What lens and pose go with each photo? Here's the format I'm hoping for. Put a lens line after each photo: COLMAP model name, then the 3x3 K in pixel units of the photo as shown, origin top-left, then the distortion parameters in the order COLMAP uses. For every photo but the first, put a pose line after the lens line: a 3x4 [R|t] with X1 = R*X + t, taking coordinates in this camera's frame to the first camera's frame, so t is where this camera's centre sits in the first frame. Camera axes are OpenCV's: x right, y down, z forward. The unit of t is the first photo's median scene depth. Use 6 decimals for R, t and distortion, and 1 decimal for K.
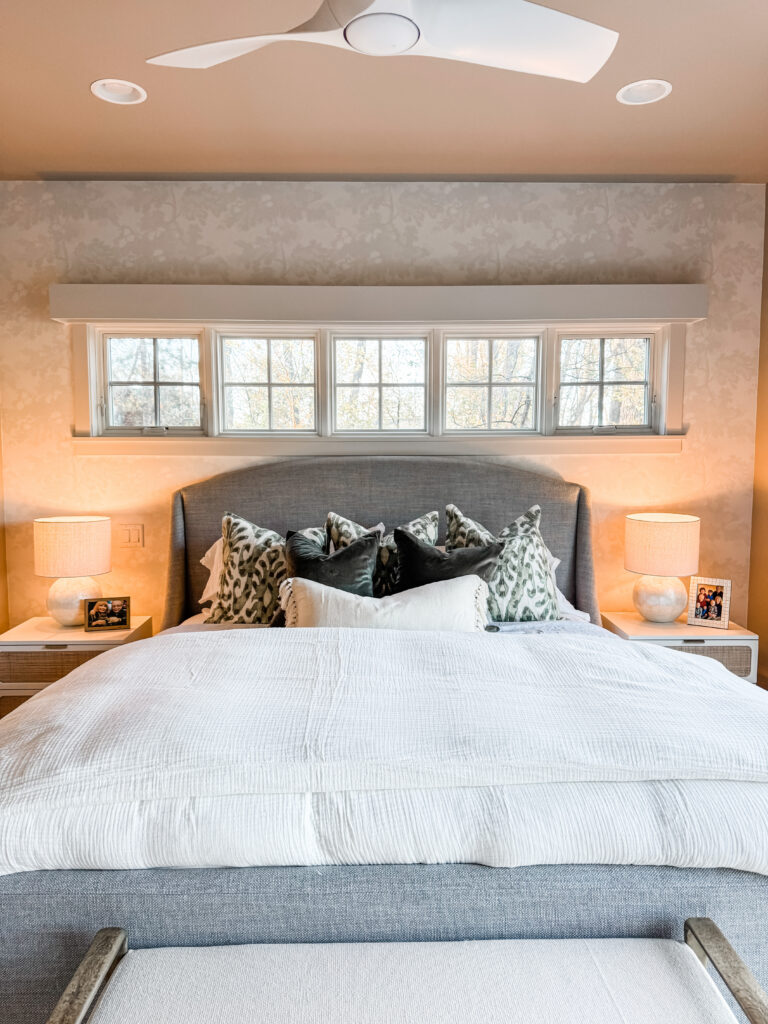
lens RADIAL K [[736.3, 0, 381.2], [0, 736.3, 519.6], [0, 0, 1]] dist [0.025719, -0.023352]
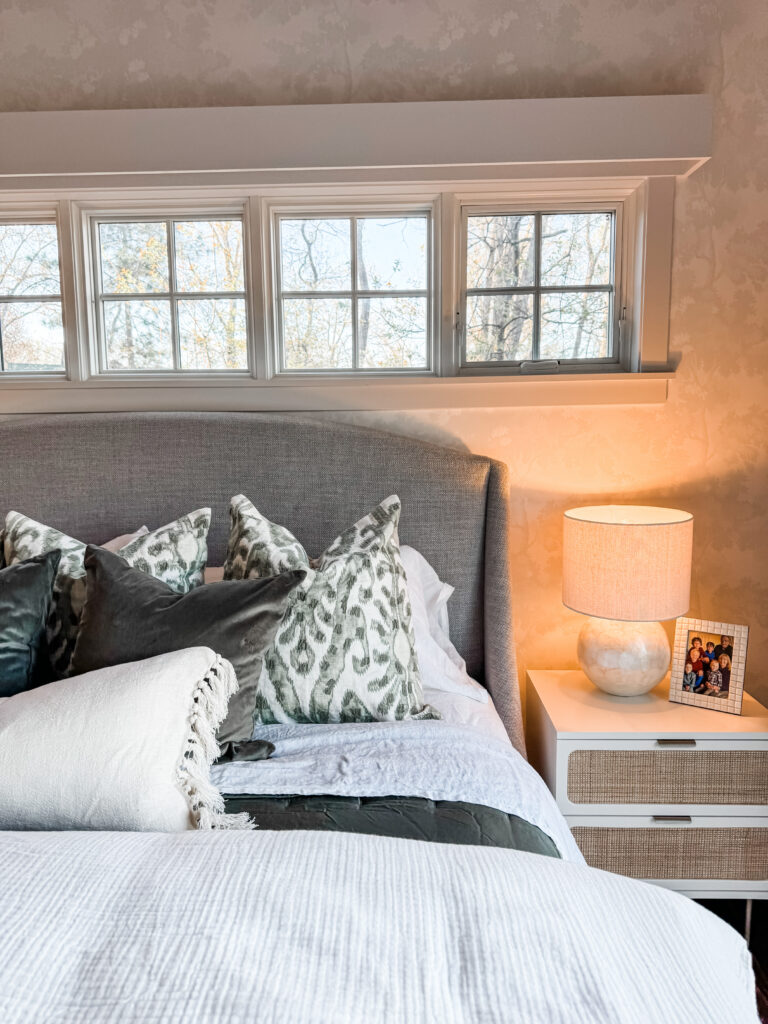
lens RADIAL K [[736.3, 0, 381.2], [0, 736.3, 519.6], [0, 0, 1]] dist [0.025719, -0.023352]
pose [[0.999368, -0.005189, -0.035173, 0.210969], [0.006421, 0.999366, 0.035021, -0.020088], [0.034969, -0.035225, 0.998767, 0.423321]]
